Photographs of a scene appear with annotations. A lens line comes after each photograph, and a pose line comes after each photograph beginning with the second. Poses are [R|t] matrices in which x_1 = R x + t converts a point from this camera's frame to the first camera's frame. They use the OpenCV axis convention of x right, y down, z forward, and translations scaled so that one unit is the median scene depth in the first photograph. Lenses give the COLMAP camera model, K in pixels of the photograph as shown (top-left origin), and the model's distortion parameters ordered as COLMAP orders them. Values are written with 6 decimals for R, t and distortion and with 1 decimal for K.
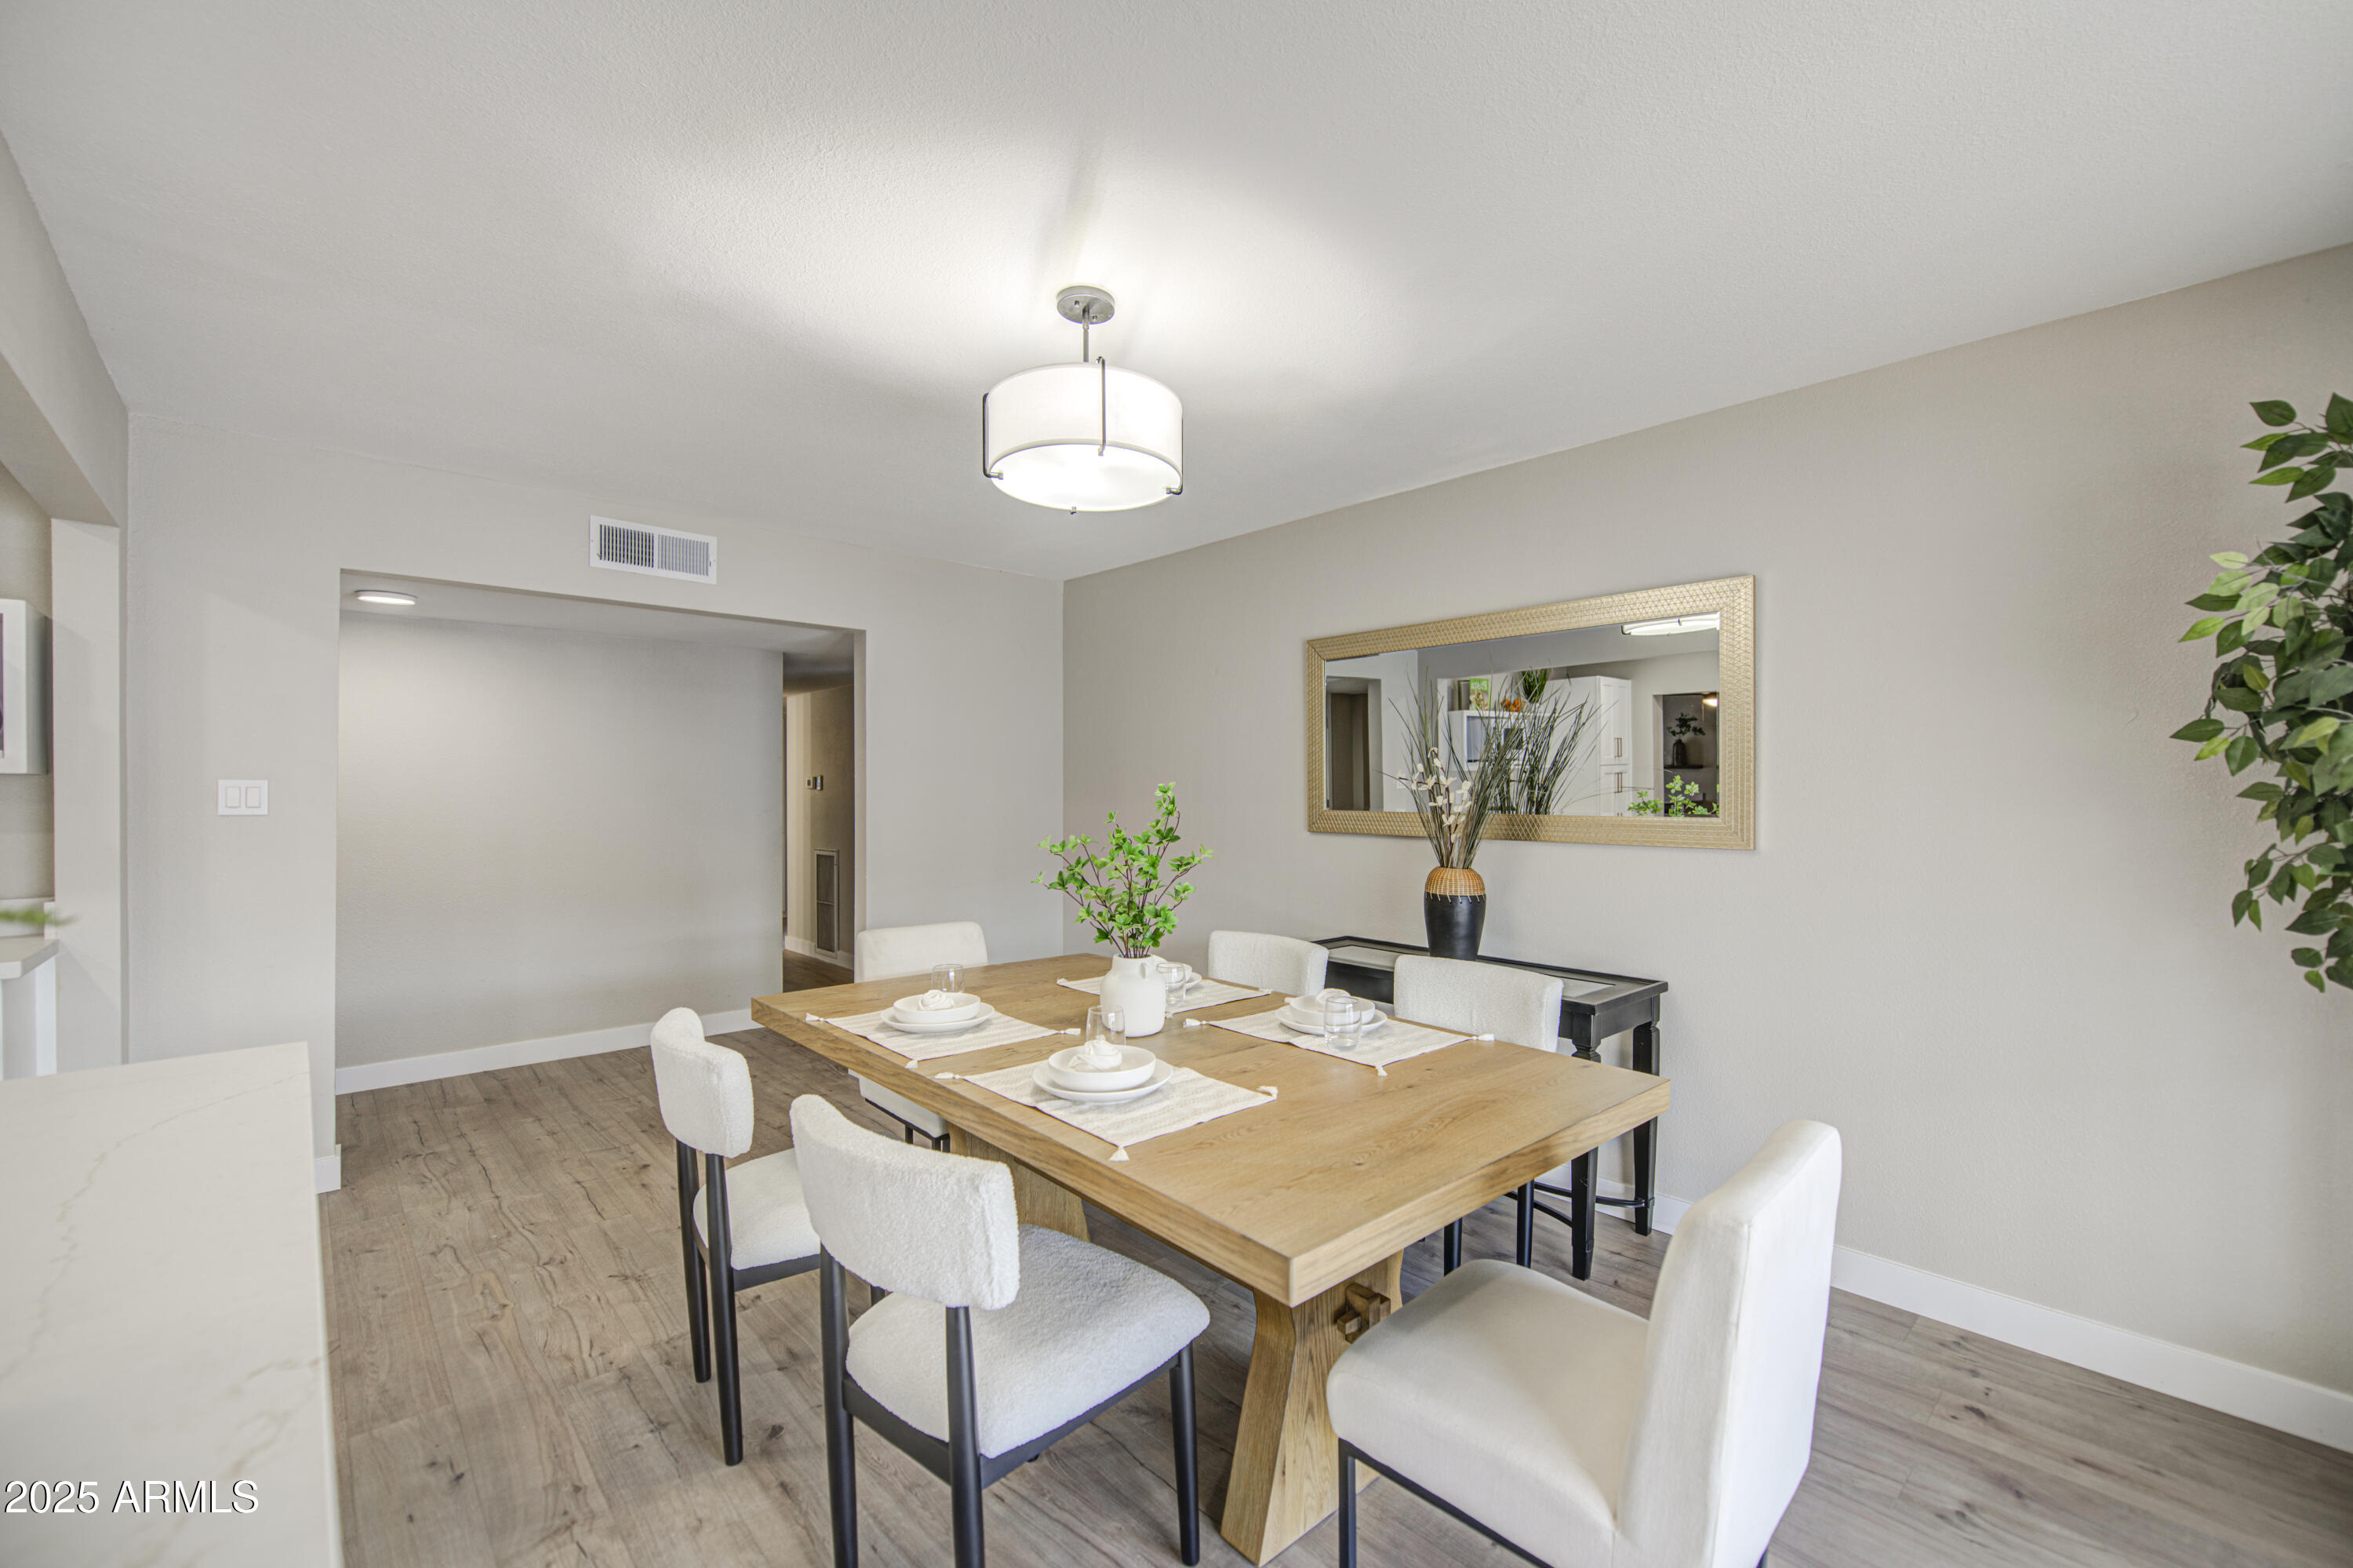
lens RADIAL K [[973.6, 0, 1196.9], [0, 973.6, 800.3], [0, 0, 1]] dist [-0.009289, 0.000128]
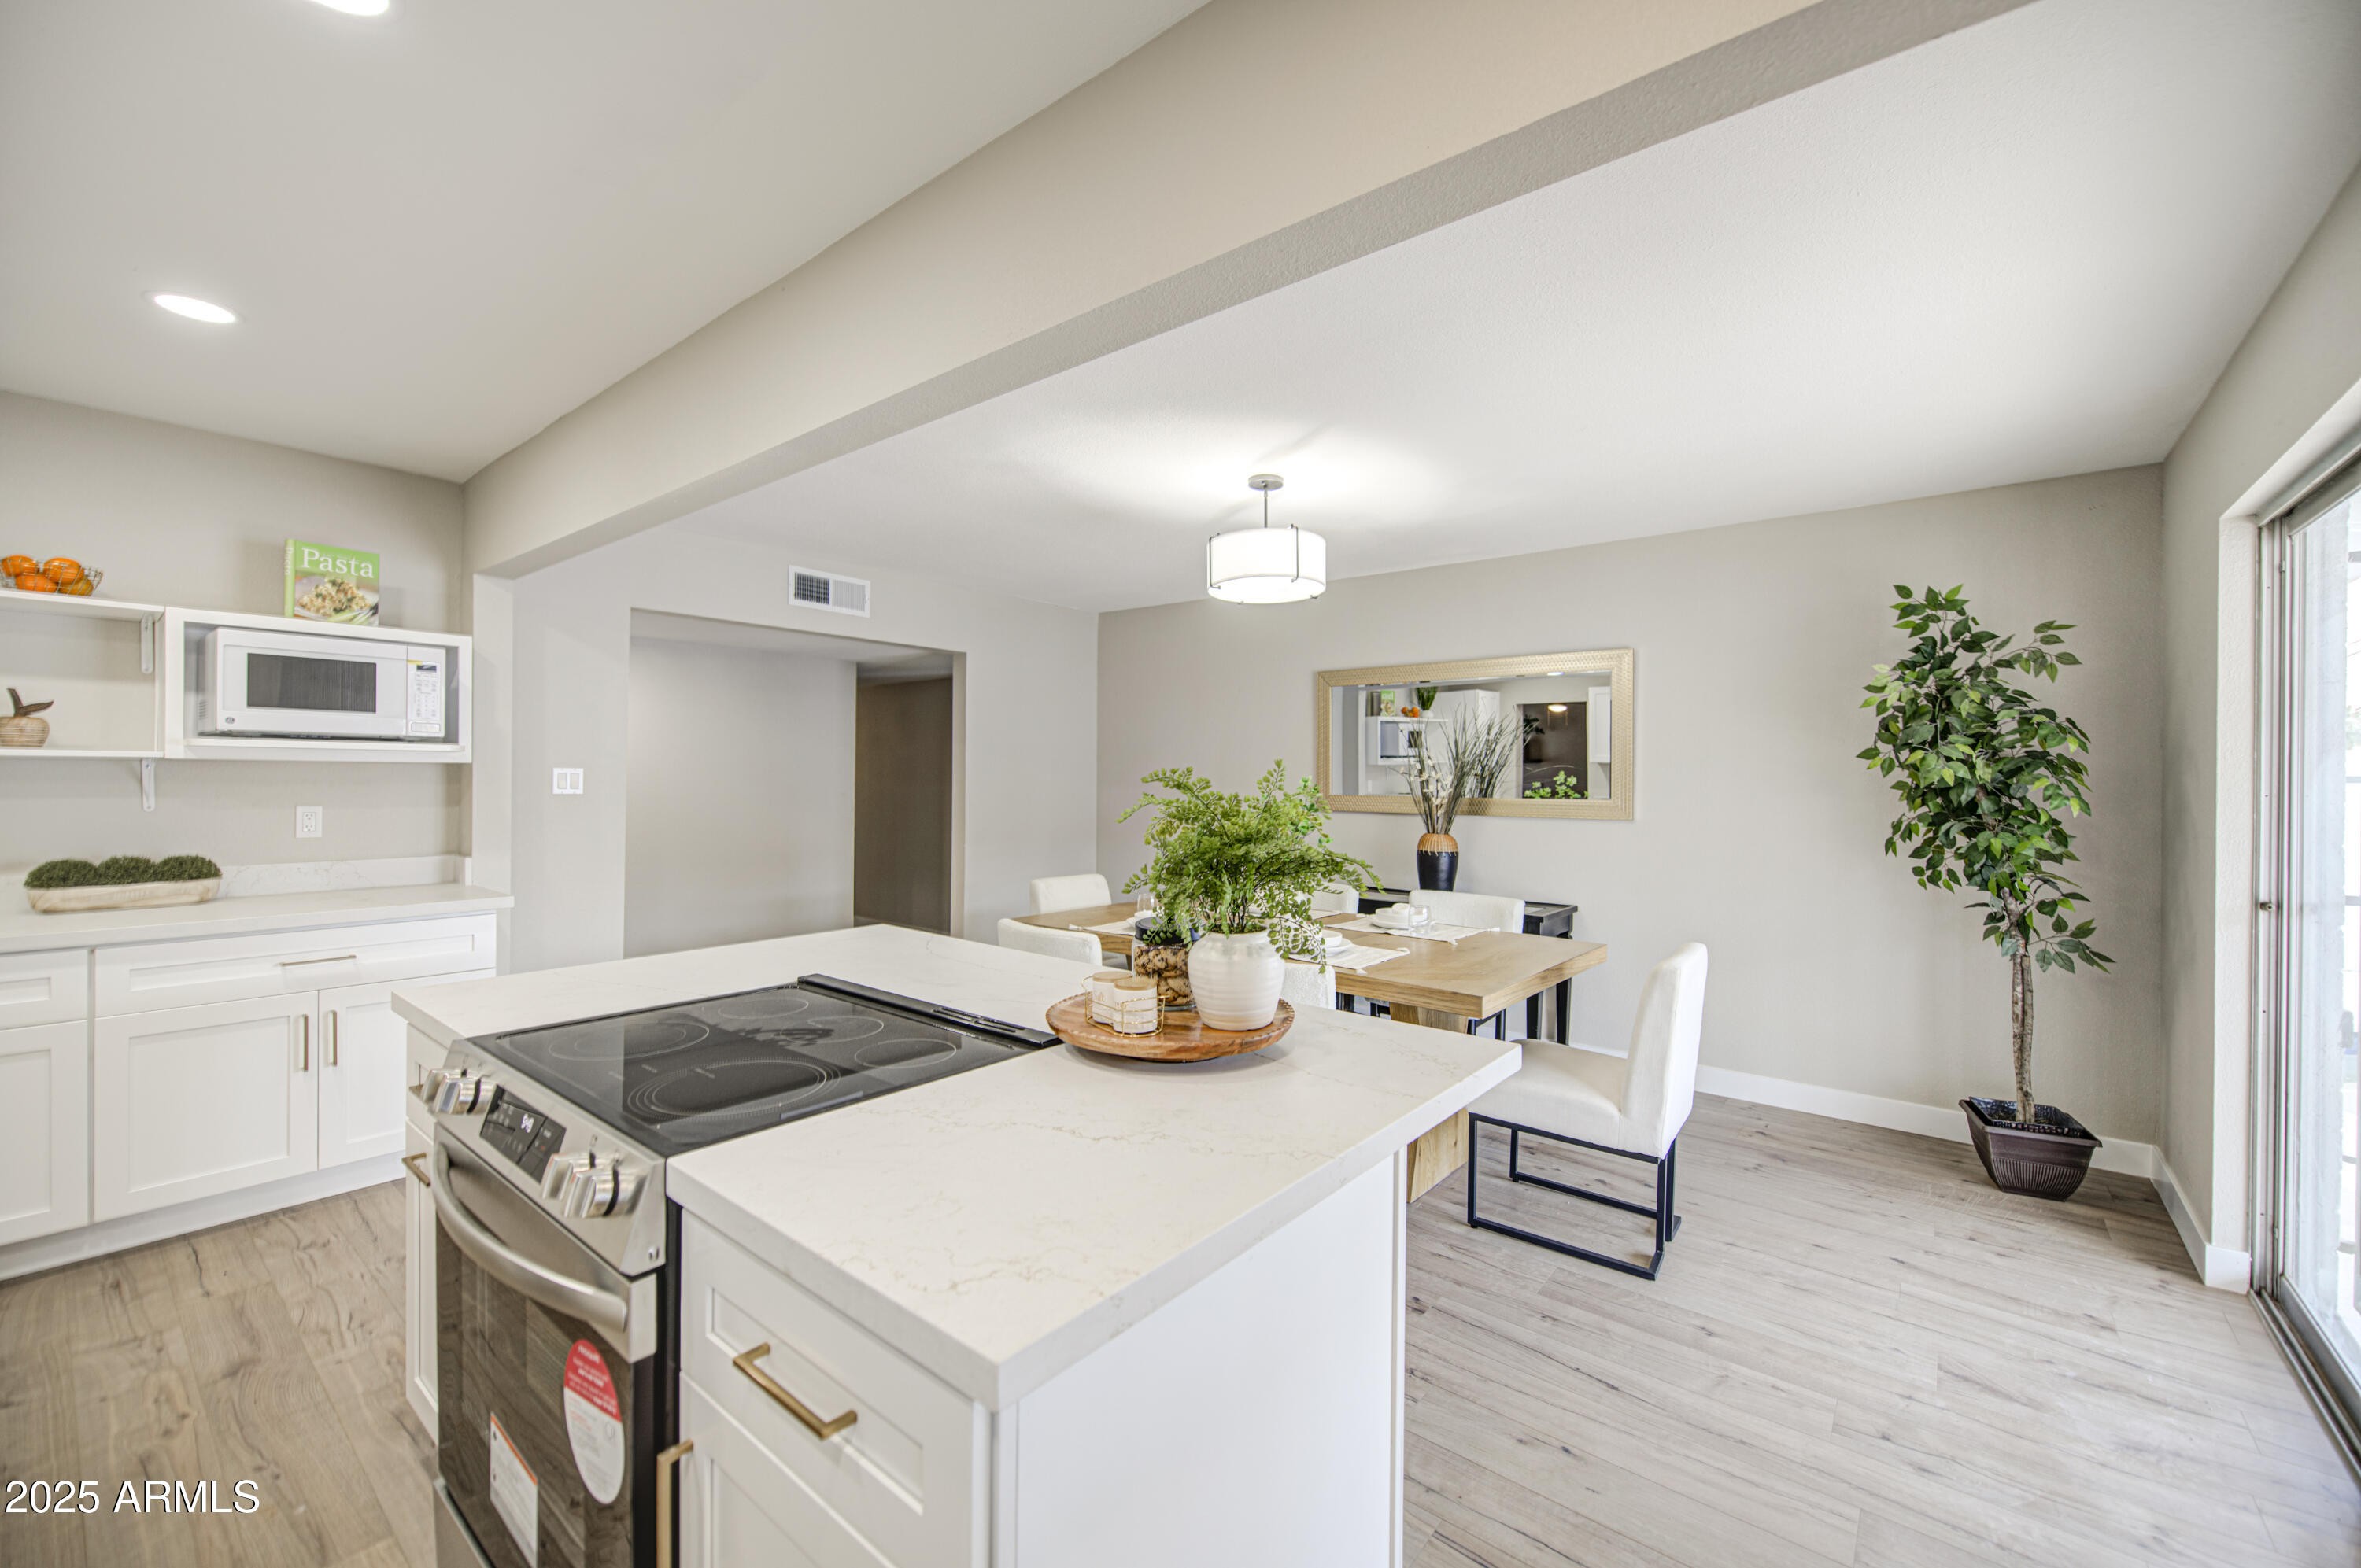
lens RADIAL K [[945.0, 0, 1180.5], [0, 945.0, 784.0], [0, 0, 1]] dist [-0.008879, -0.000454]
pose [[0.990453, 0.006013, 0.137717, -0.555730], [-0.005459, 0.999975, -0.004399, 0.003560], [-0.137740, 0.003606, 0.990462, -0.642698]]
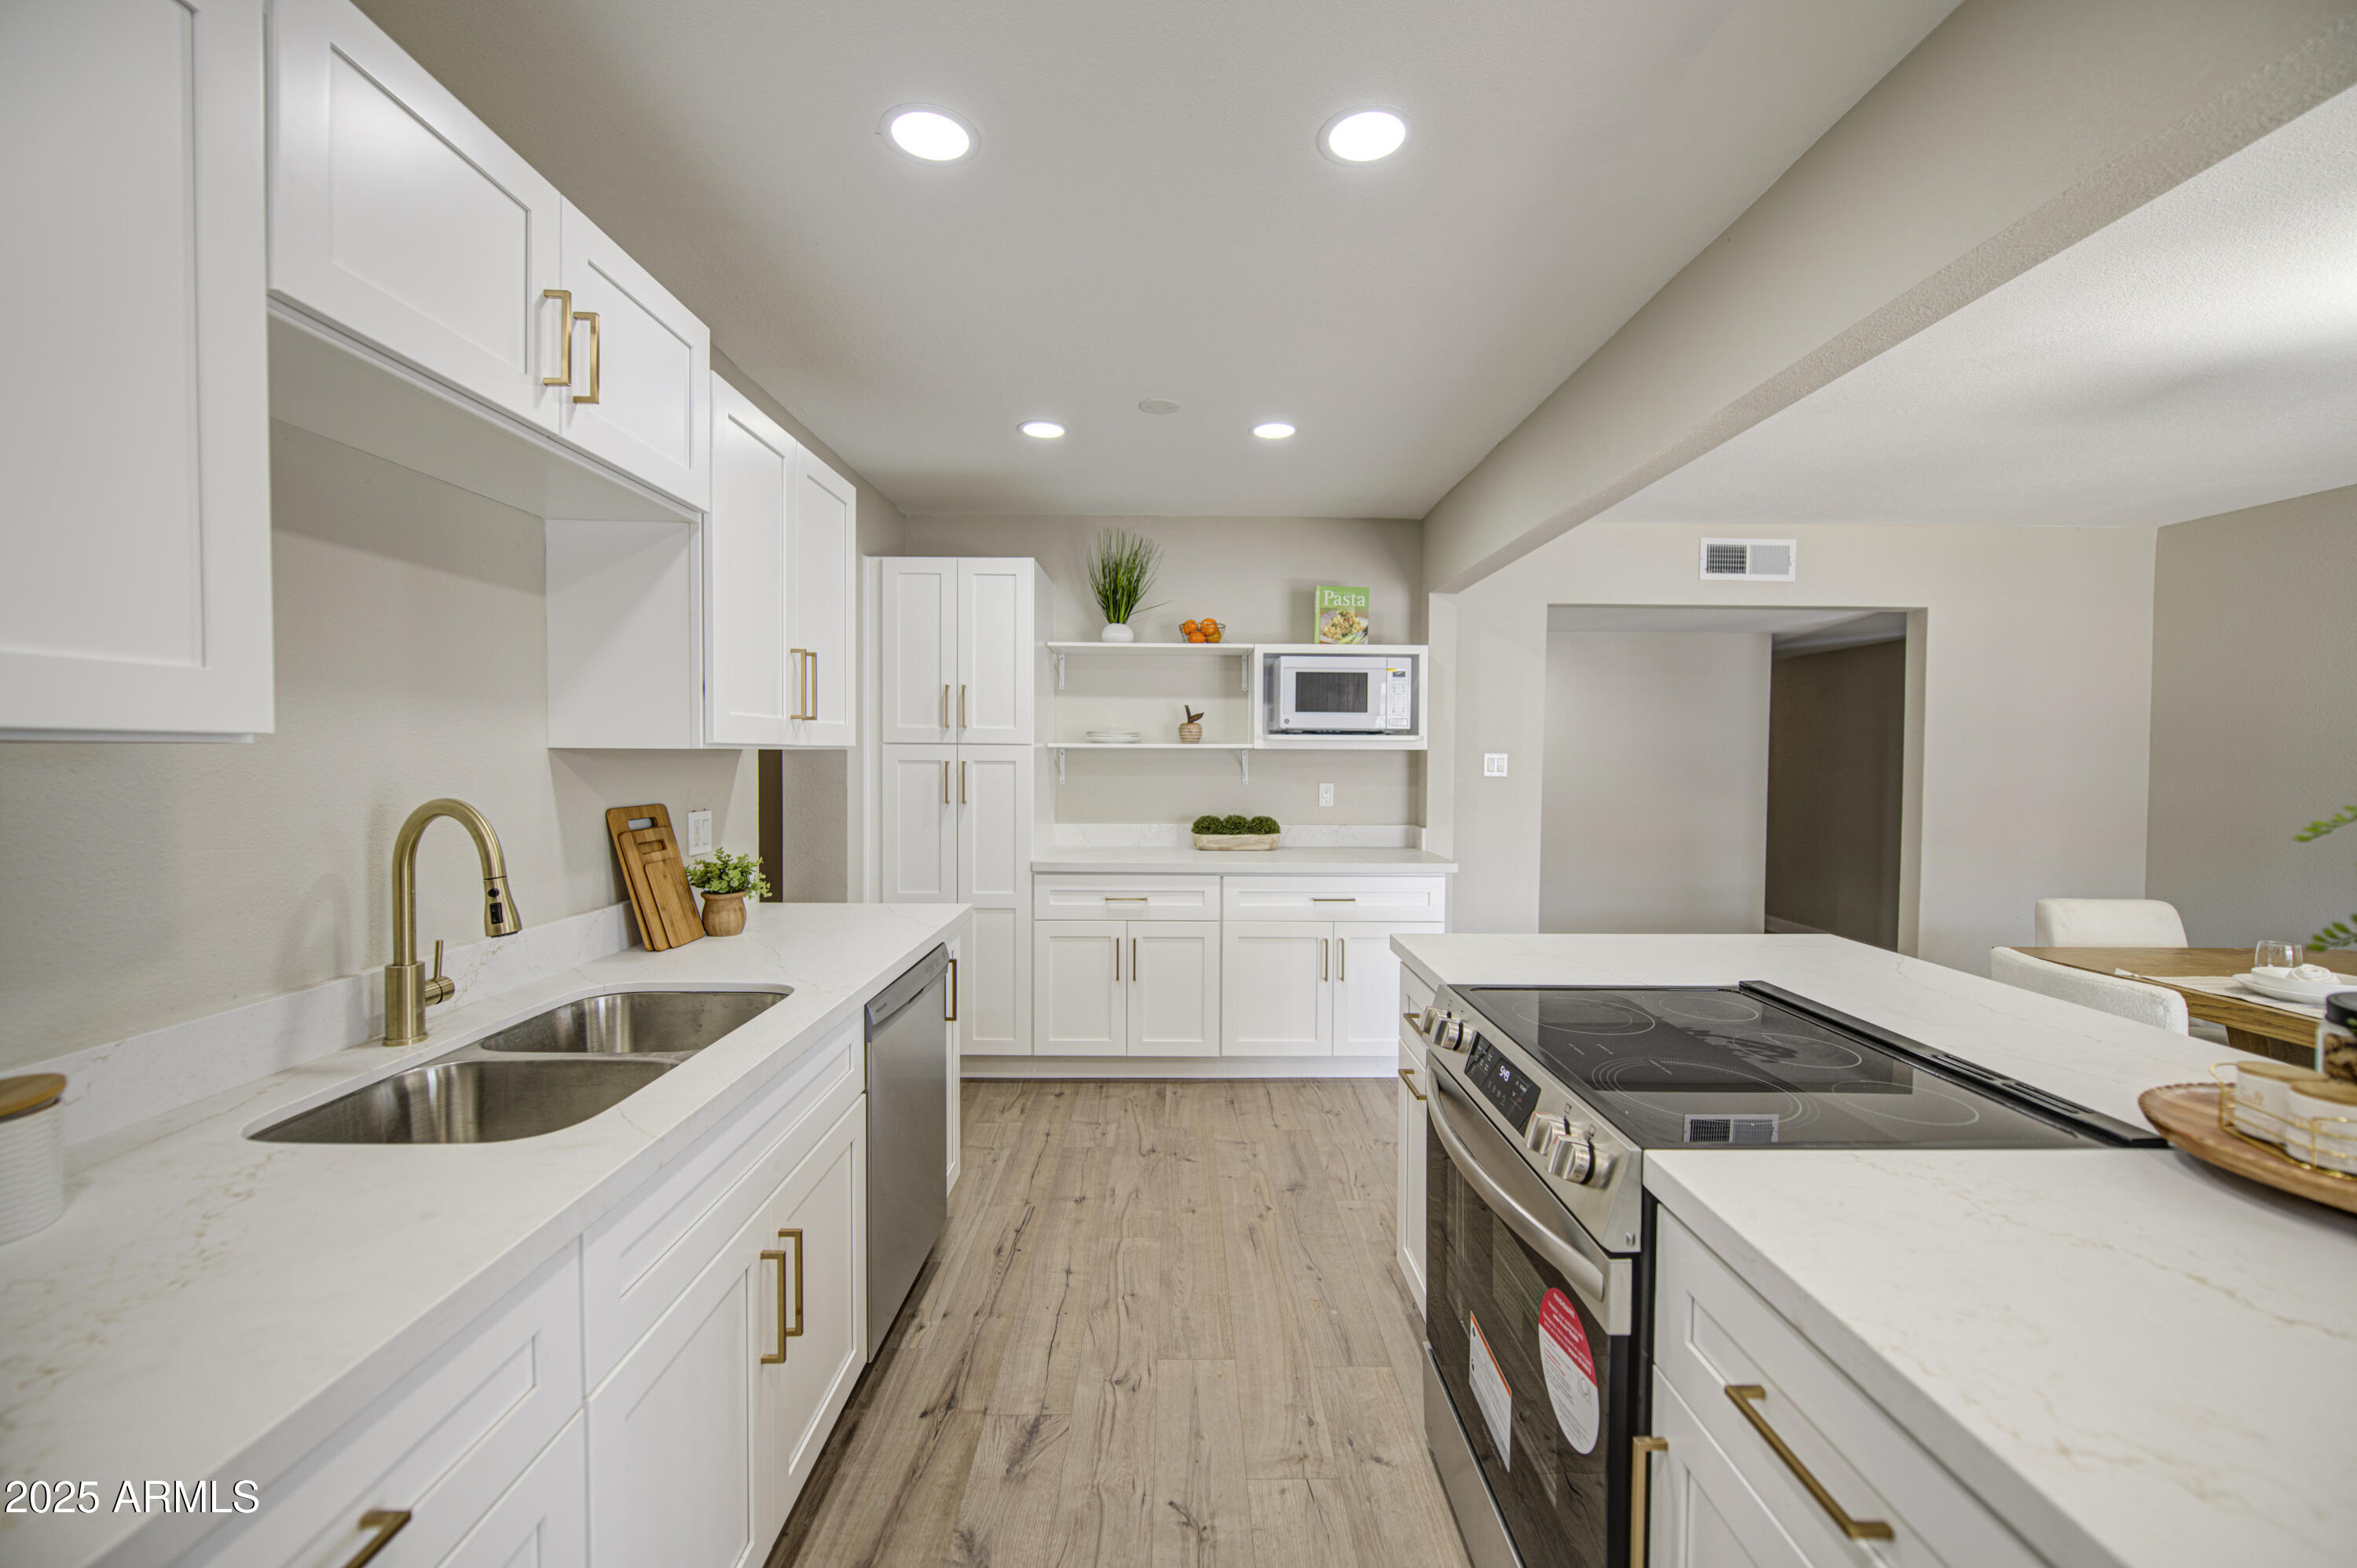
lens RADIAL K [[933.2, 0, 1178.5], [0, 933.2, 784.0], [0, 0, 1]] dist [0.000353, -0.007253]
pose [[0.727346, 0.025556, -0.685795, -0.583246], [-0.013702, 0.999648, 0.022719, 0.000272], [0.686134, -0.007128, 0.727440, -0.642351]]
